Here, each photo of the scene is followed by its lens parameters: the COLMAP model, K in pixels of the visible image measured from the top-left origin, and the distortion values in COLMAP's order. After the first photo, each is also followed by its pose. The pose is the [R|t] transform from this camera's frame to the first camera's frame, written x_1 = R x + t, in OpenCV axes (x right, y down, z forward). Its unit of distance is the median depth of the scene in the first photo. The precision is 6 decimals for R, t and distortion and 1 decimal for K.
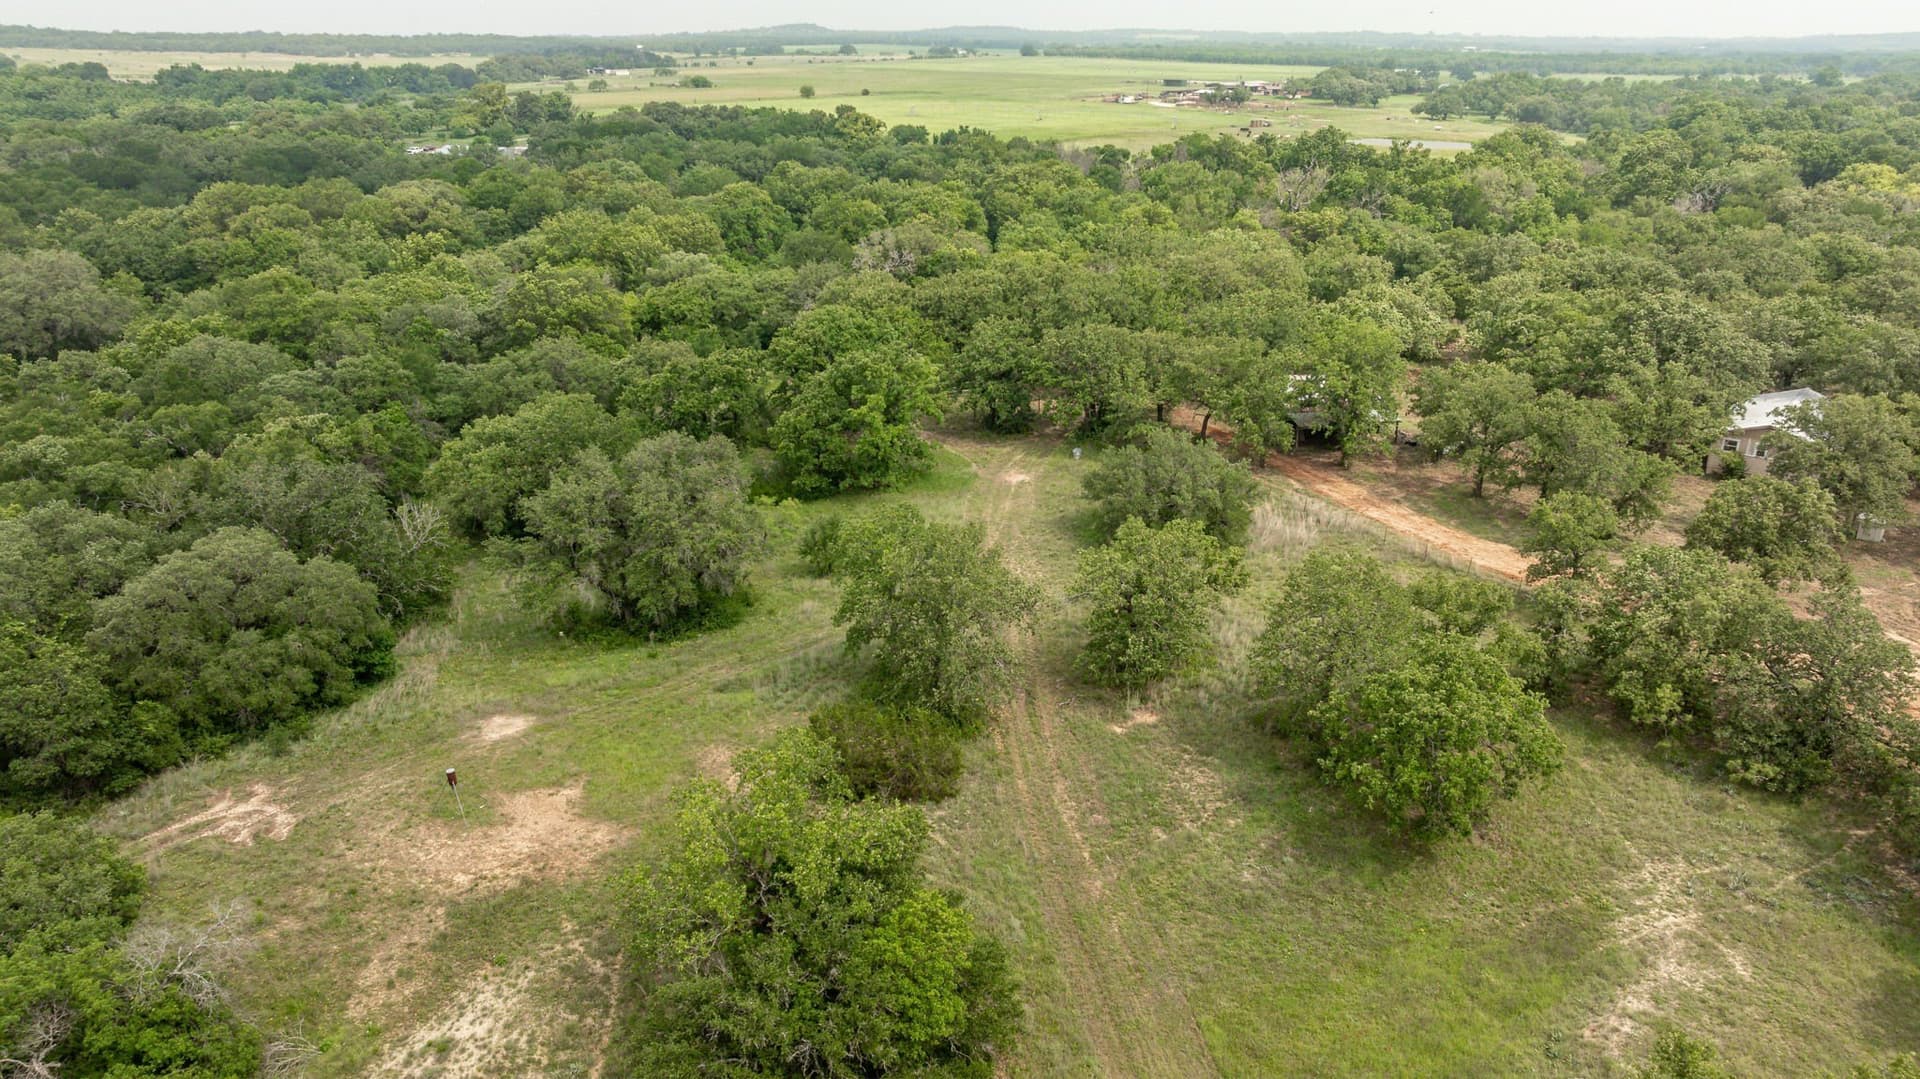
lens RADIAL K [[1332.8, 0, 960.0], [0, 1332.8, 539.5], [0, 0, 1]] dist [-0.048358, 0.050361]
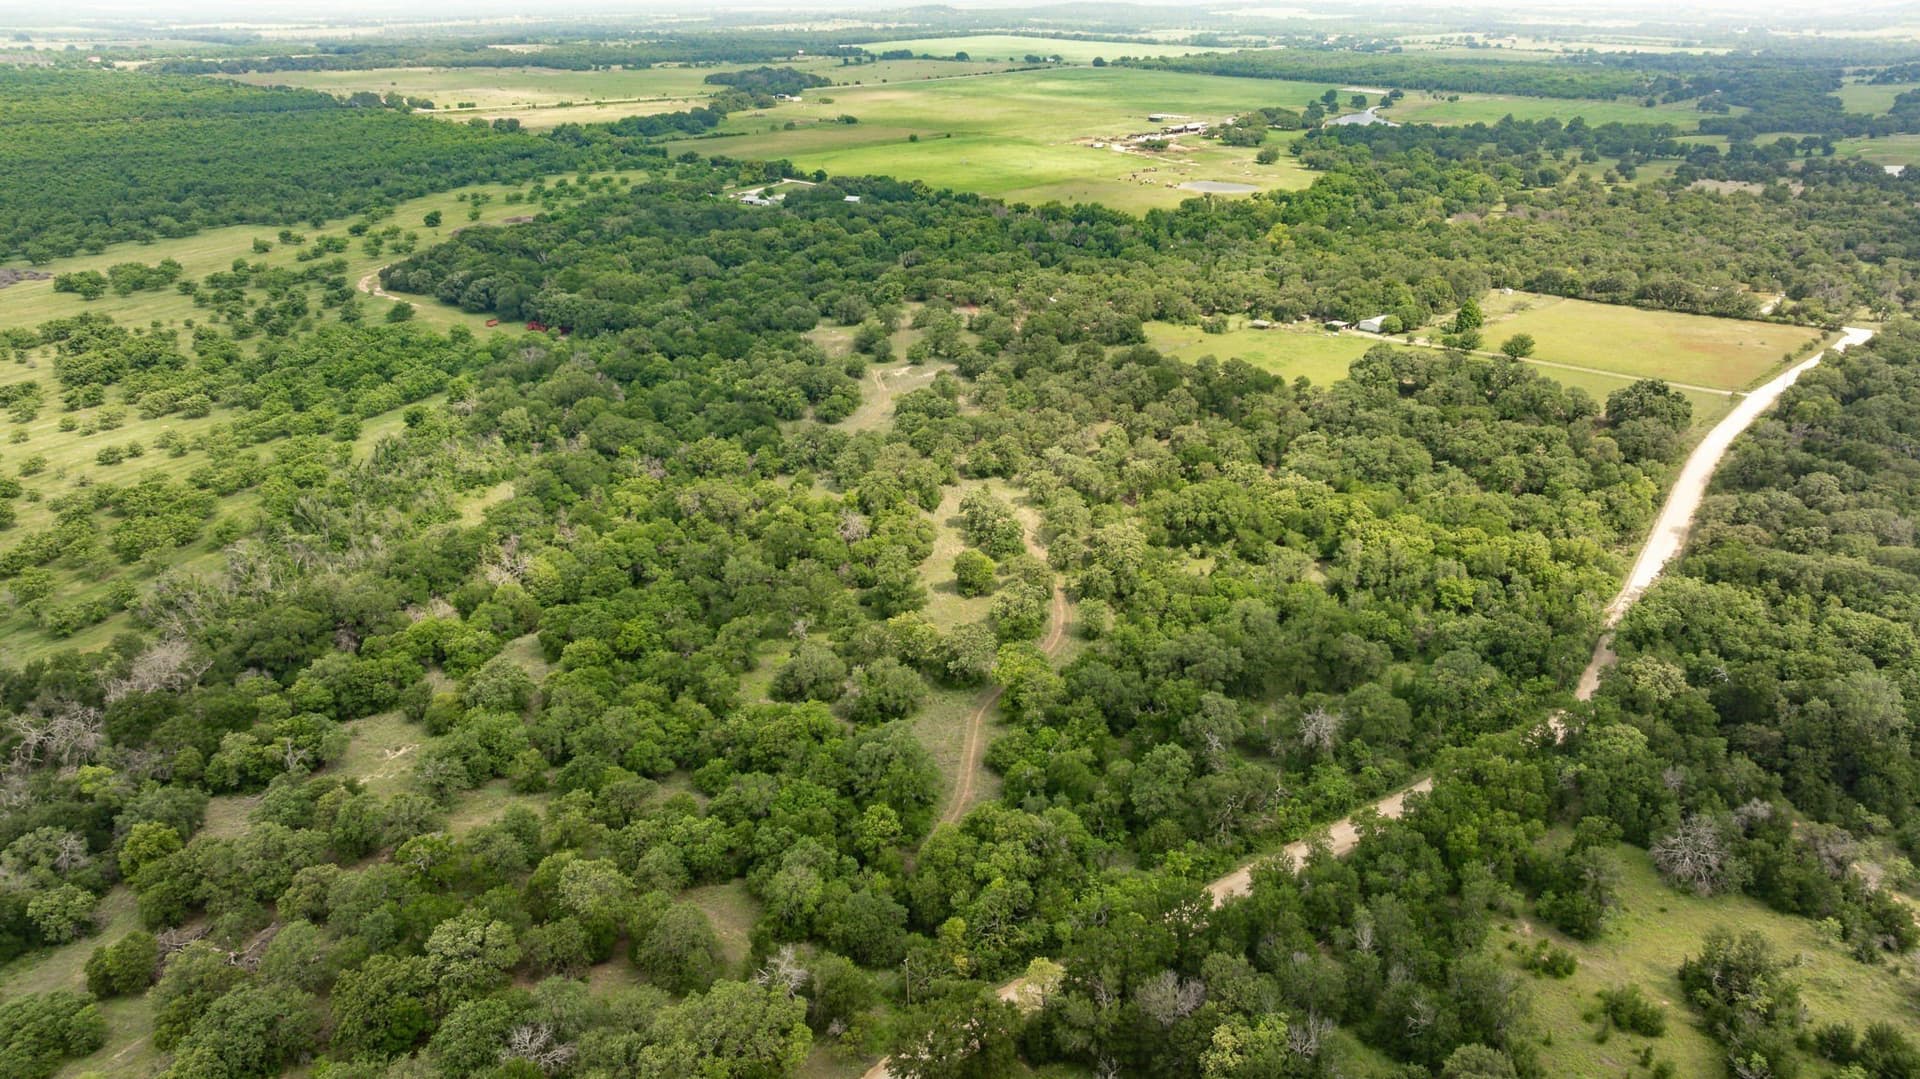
lens RADIAL K [[1332.8, 0, 960.0], [0, 1332.8, 539.5], [0, 0, 1]] dist [-0.048358, 0.050361]
pose [[0.994948, 0.036774, -0.093409, 0.123014], [-0.033198, 0.998666, 0.039554, 0.110345], [0.094739, -0.036254, 0.994842, -0.714868]]
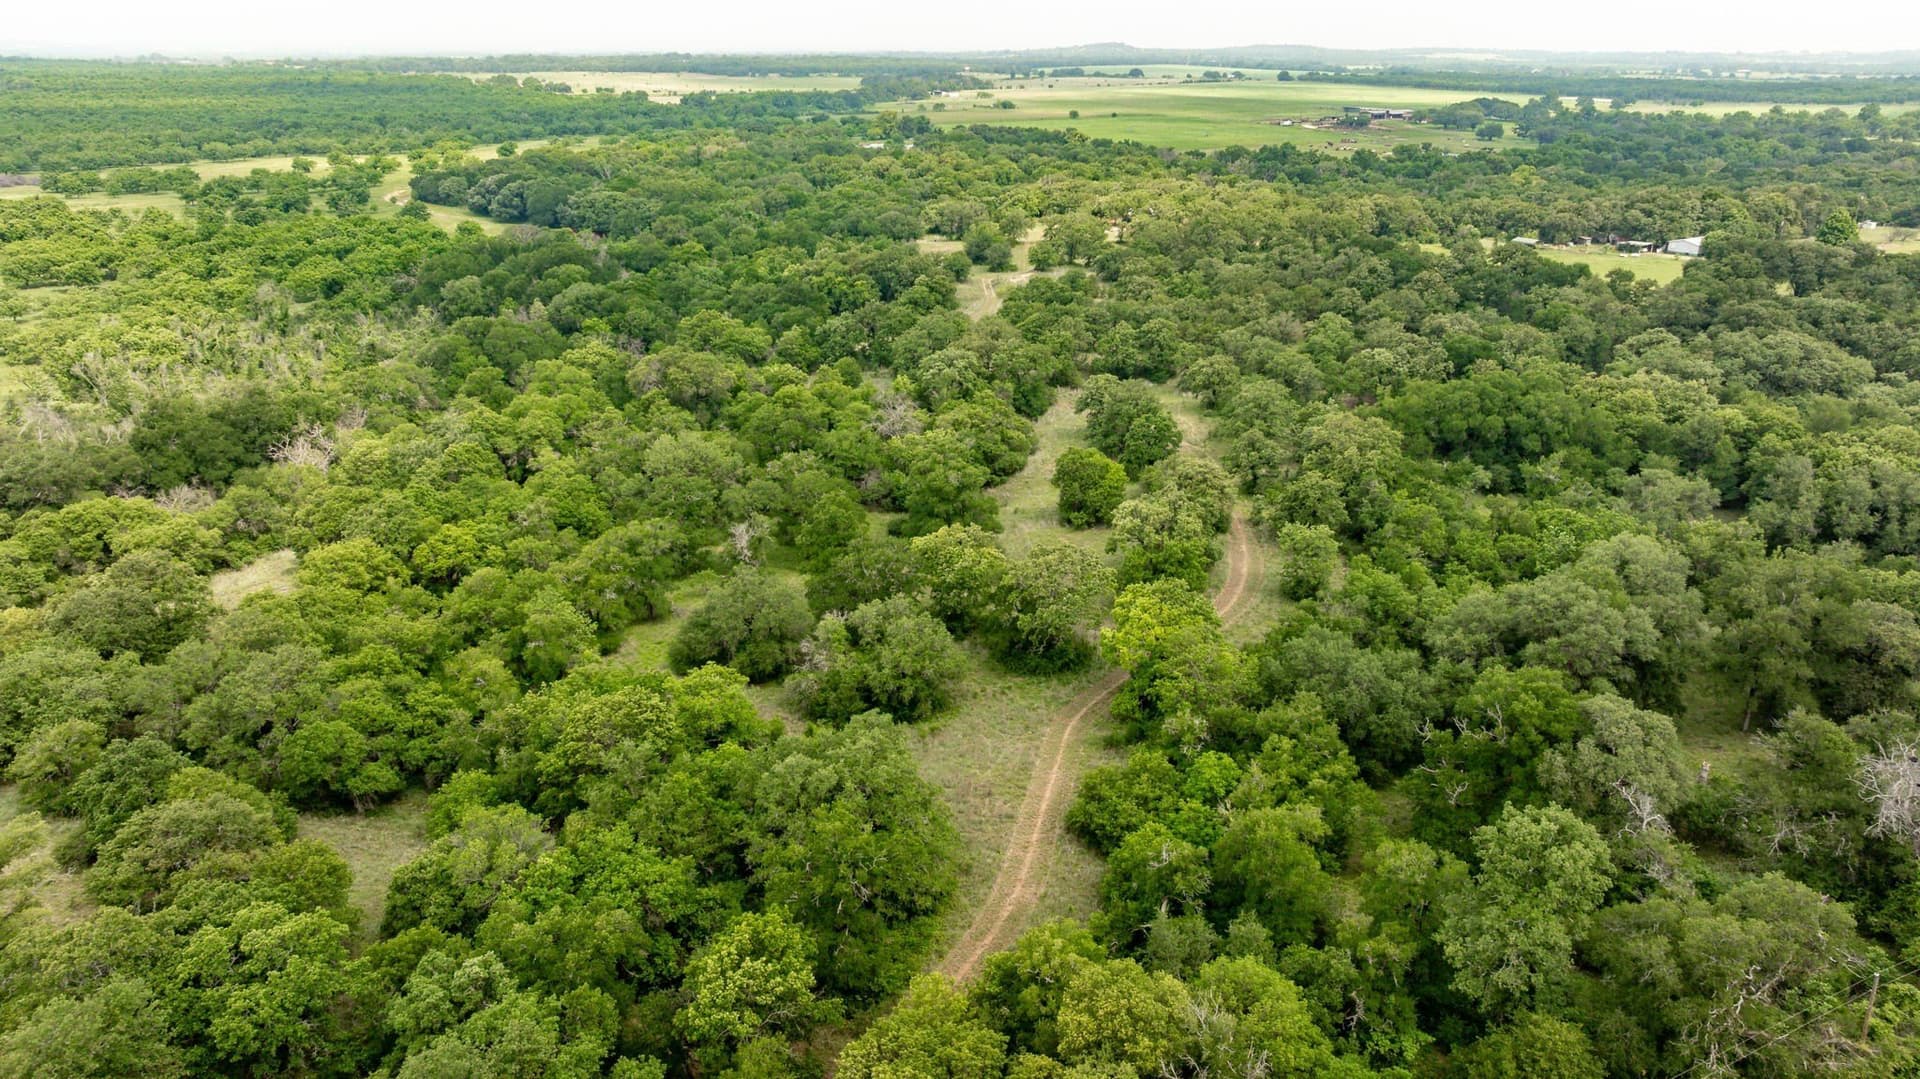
lens RADIAL K [[1332.8, 0, 960.0], [0, 1332.8, 539.5], [0, 0, 1]] dist [-0.048358, 0.050361]
pose [[0.974297, 0.079981, -0.210592, 0.116028], [-0.081196, 0.996694, 0.002887, 0.153758], [0.210127, 0.014286, 0.977570, -0.505473]]
